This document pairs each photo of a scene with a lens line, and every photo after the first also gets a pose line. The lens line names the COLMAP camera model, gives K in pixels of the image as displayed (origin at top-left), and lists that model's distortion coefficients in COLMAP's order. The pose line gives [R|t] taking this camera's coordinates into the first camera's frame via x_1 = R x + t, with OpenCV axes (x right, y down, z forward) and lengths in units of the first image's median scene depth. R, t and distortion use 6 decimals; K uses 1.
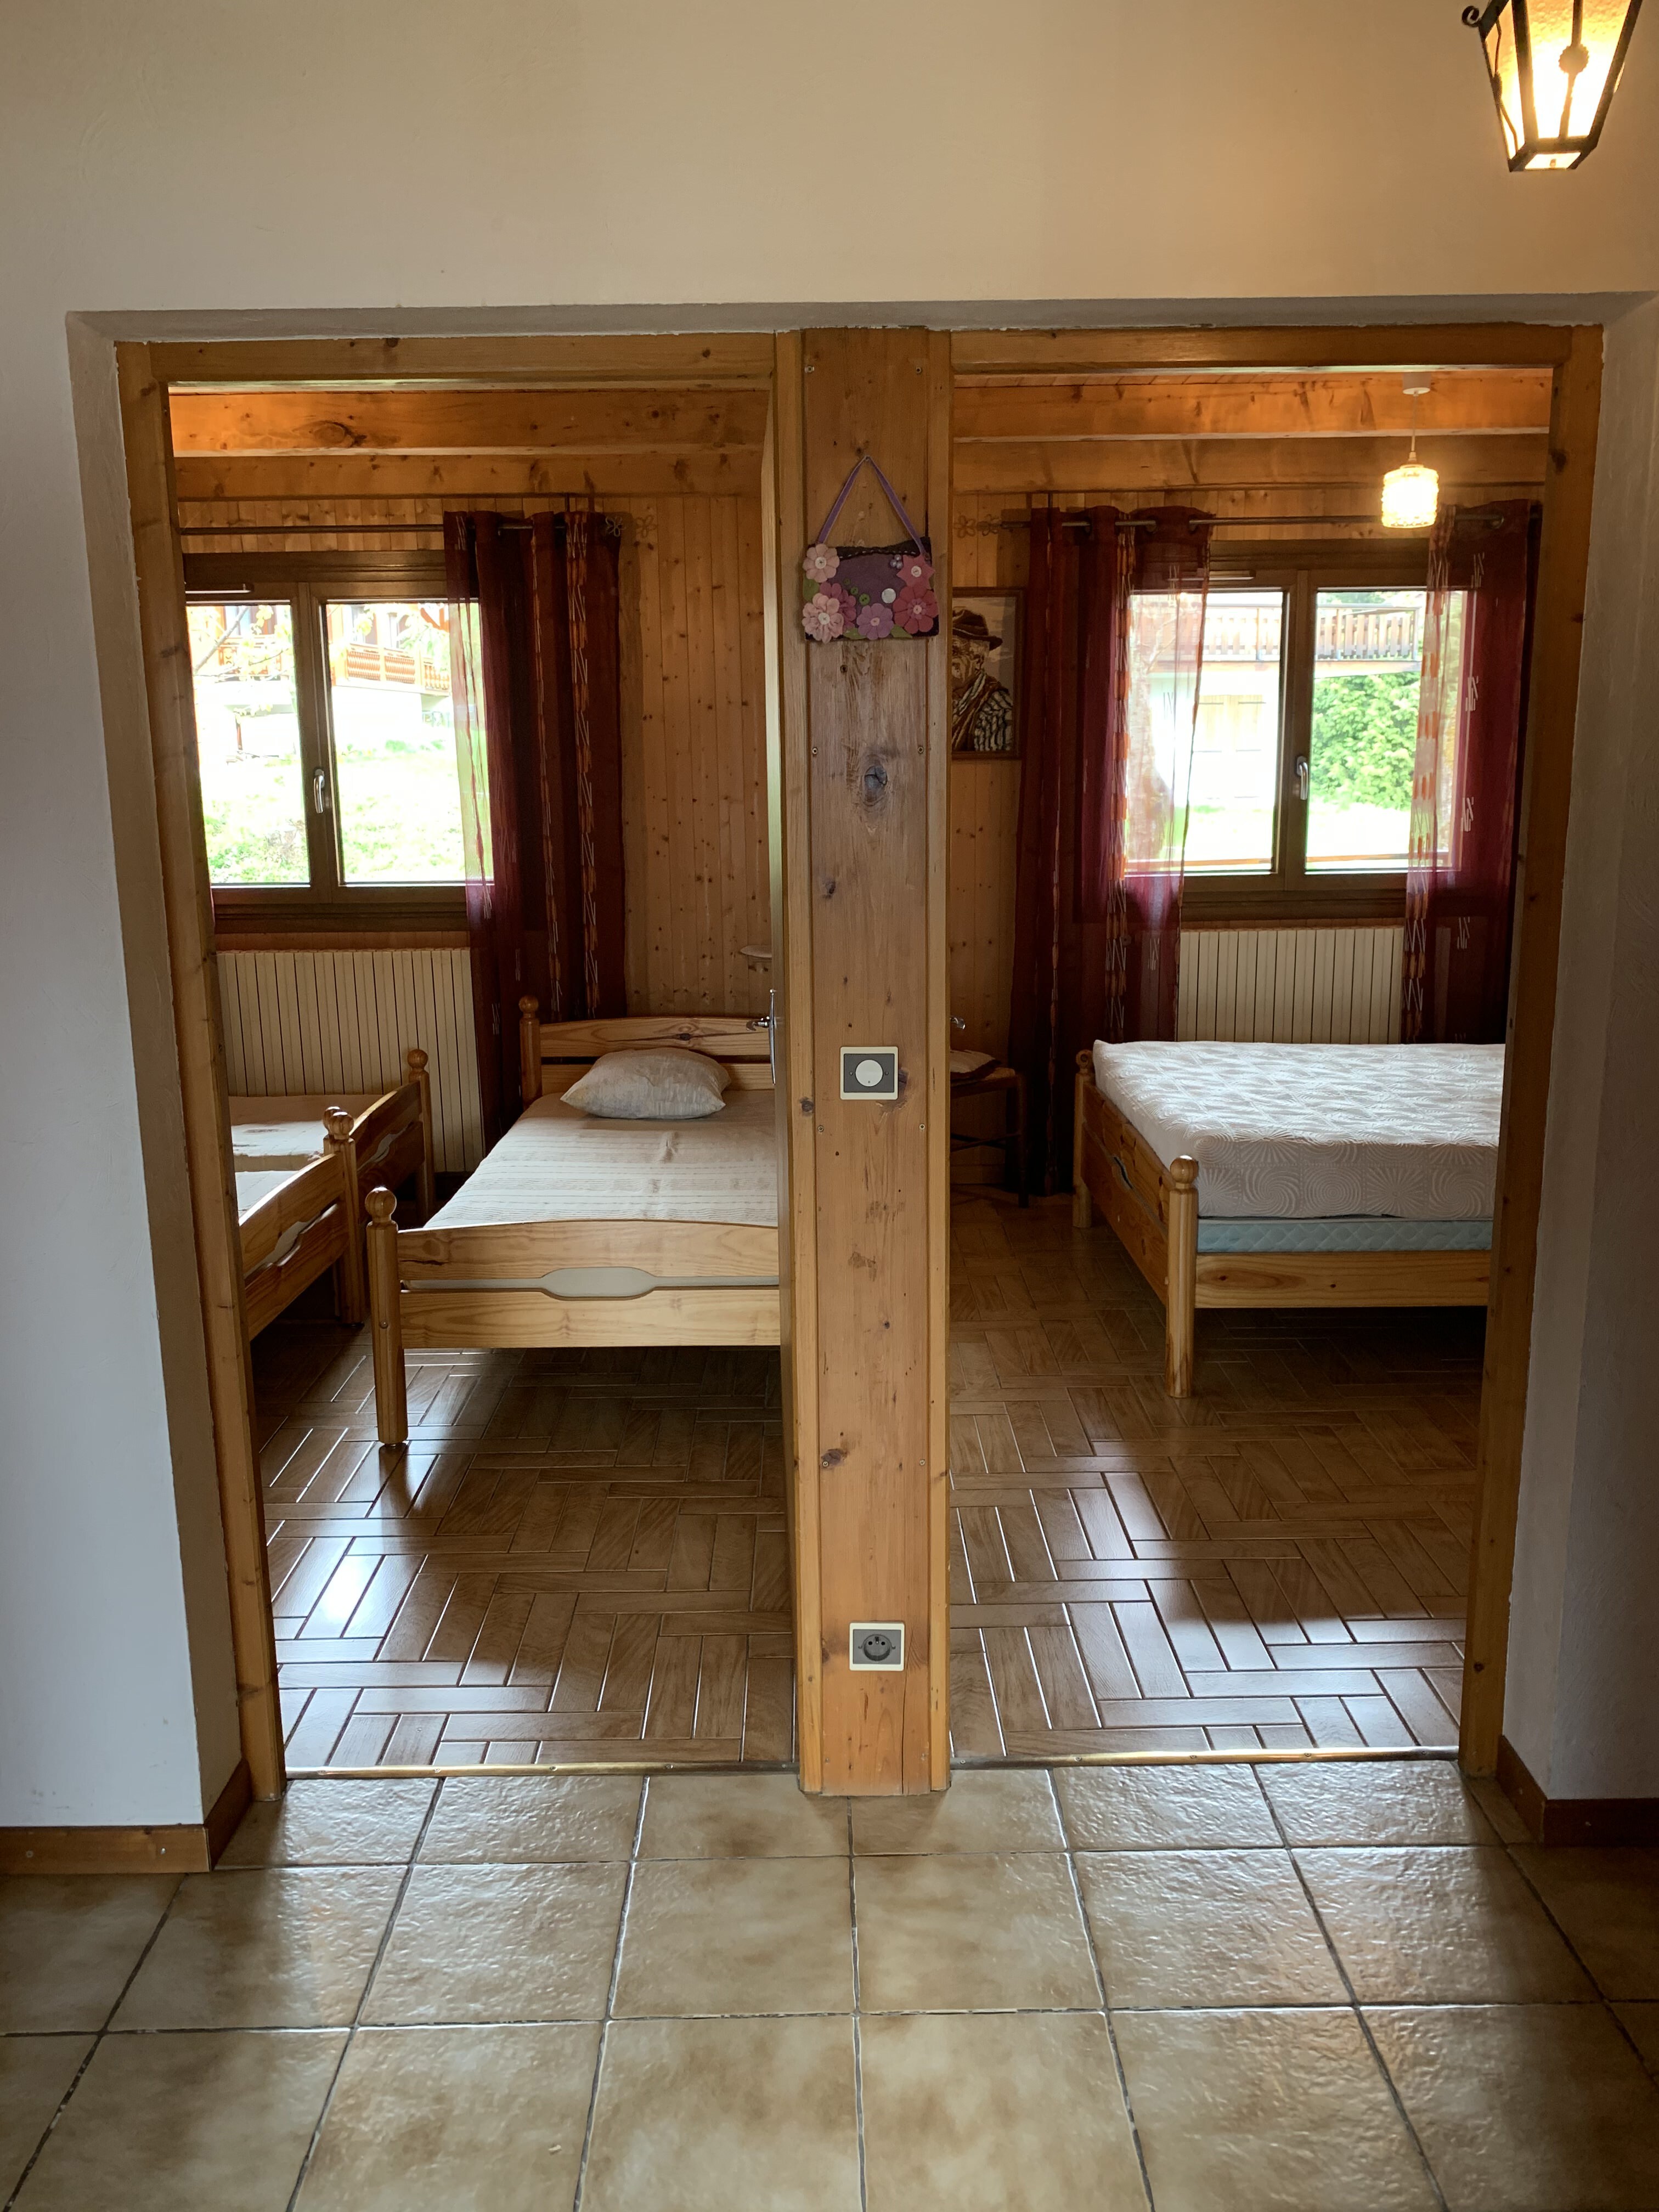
lens RADIAL K [[1719.8, 0, 828.4], [0, 1719.8, 1101.3], [0, 0, 1]] dist [0.044991, -0.041583]
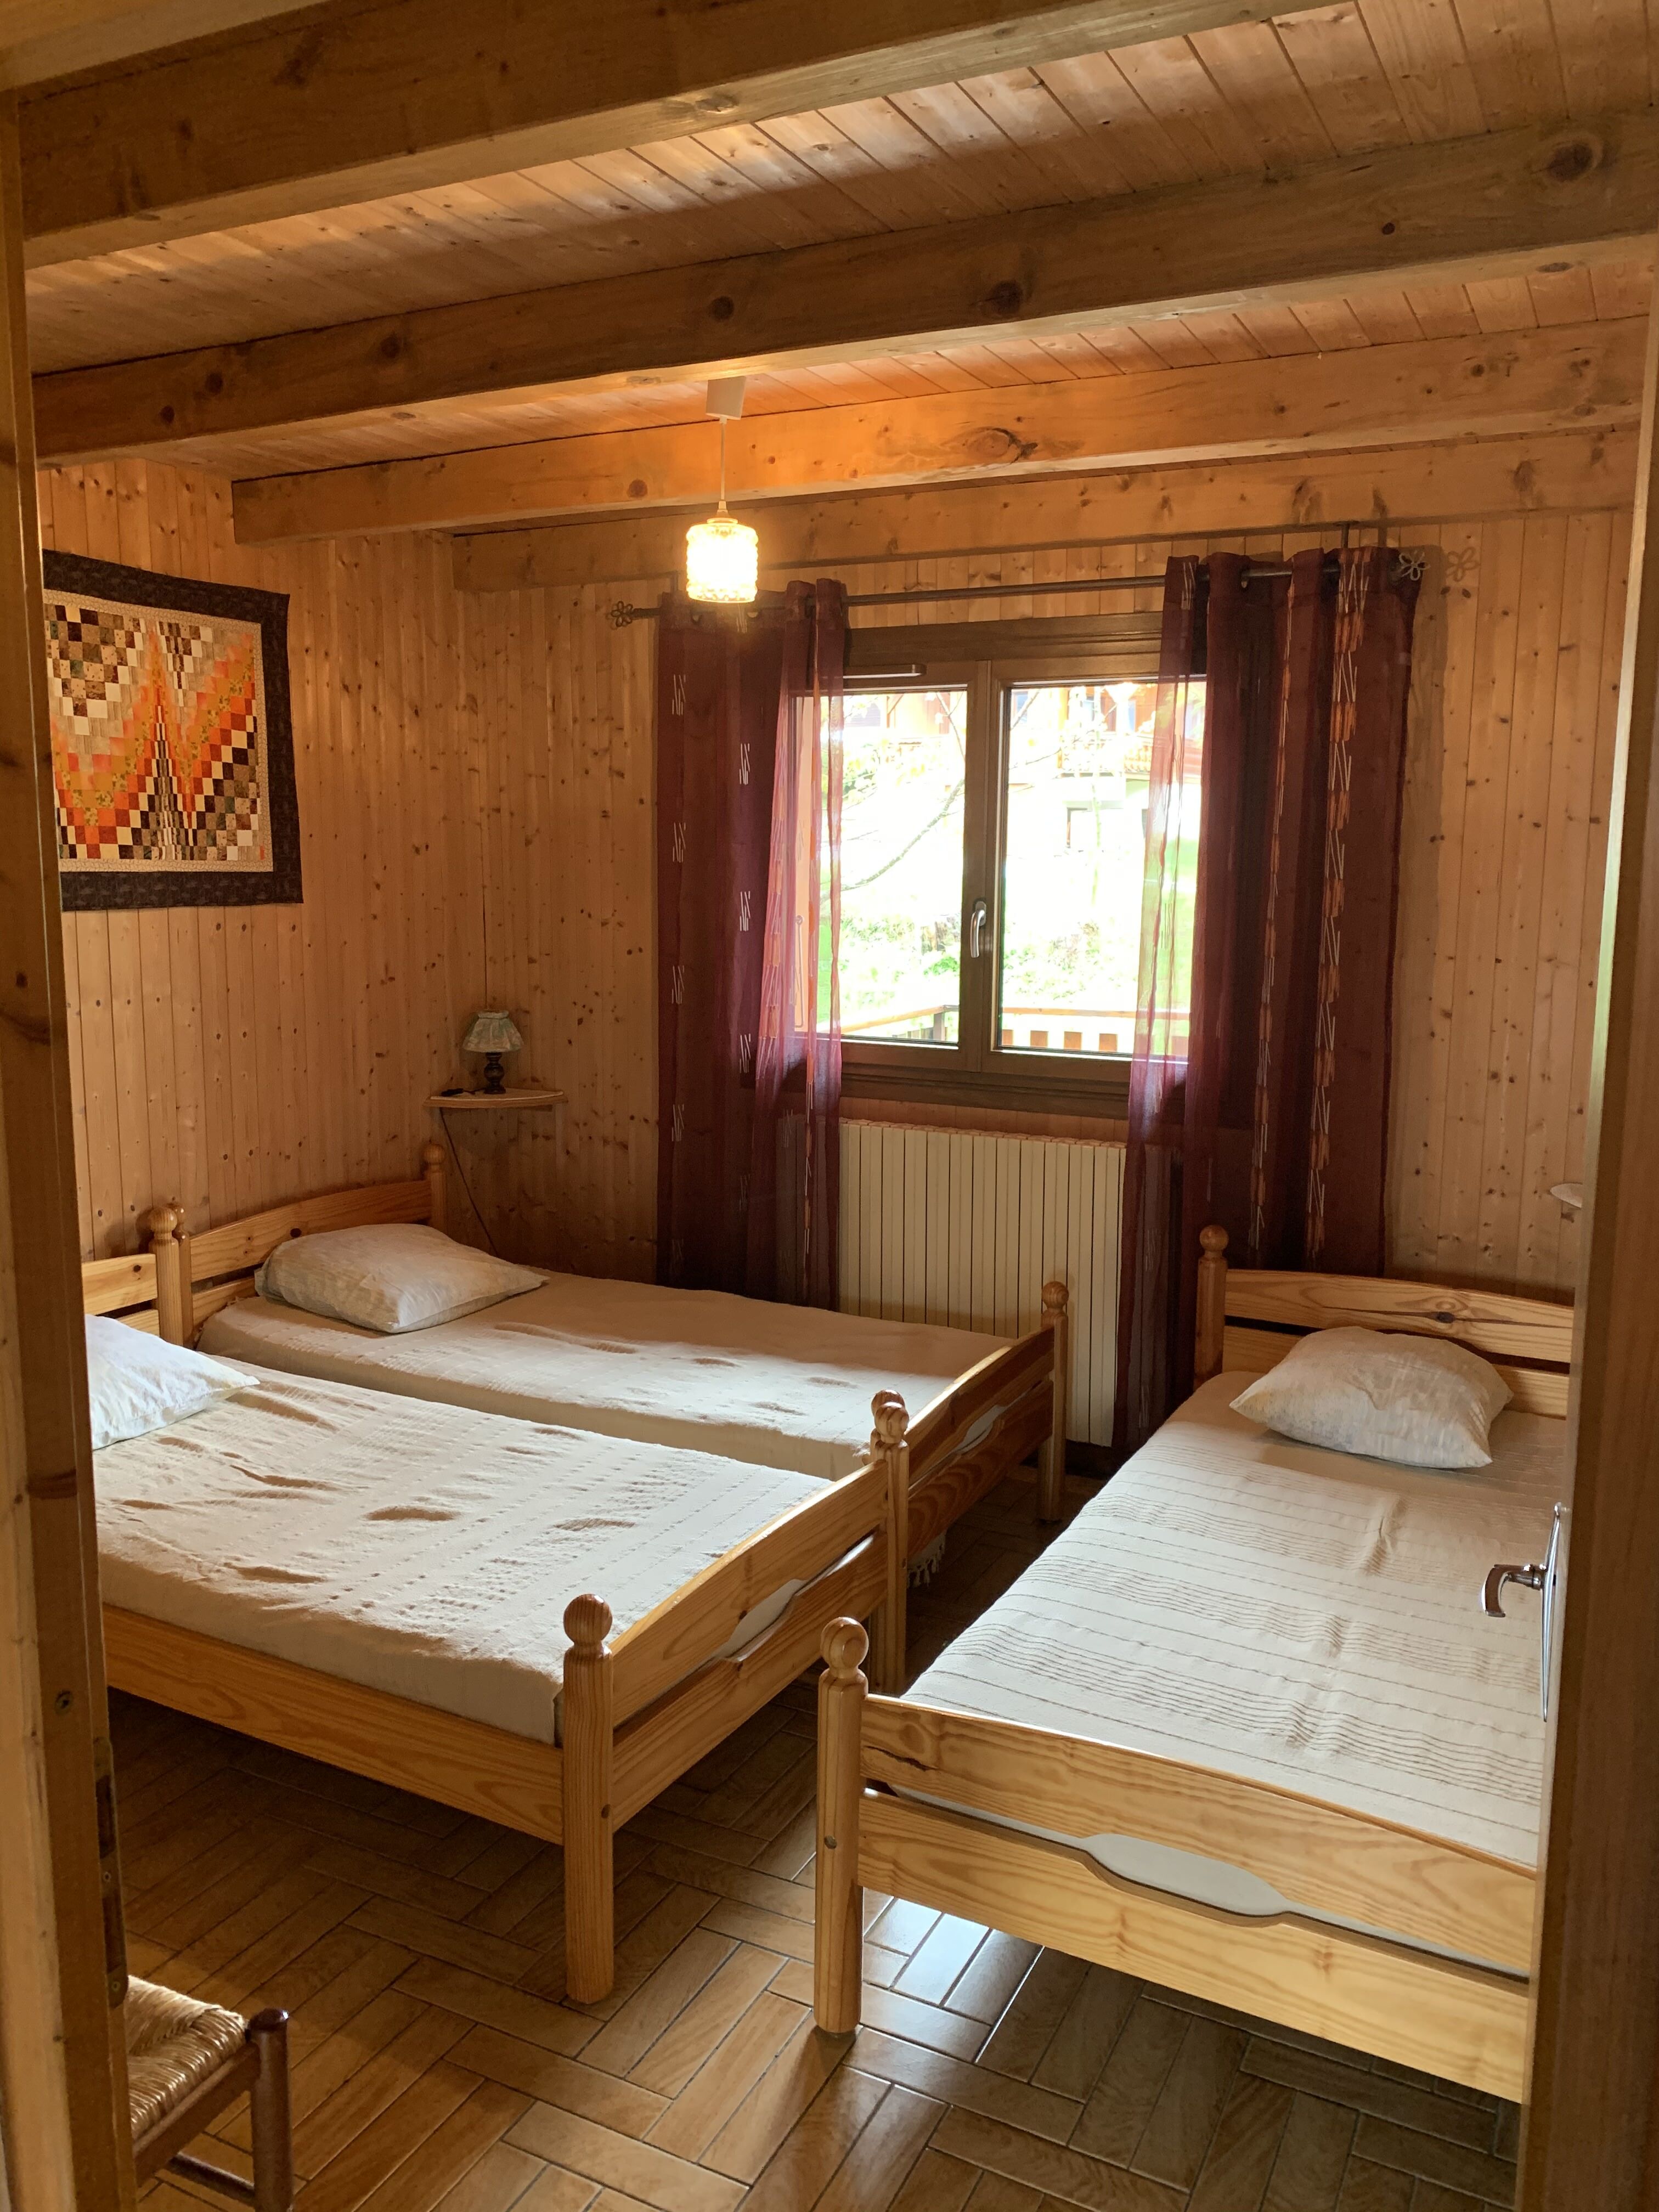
lens RADIAL K [[1719.8, 0, 849.8], [0, 1719.8, 1097.7], [0, 0, 1]] dist [0.044991, -0.041583]
pose [[0.896556, 0.086393, -0.434424, -0.007523], [-0.109766, 0.993536, -0.028952, -0.085756], [0.429114, 0.073642, 0.900243, 0.330095]]
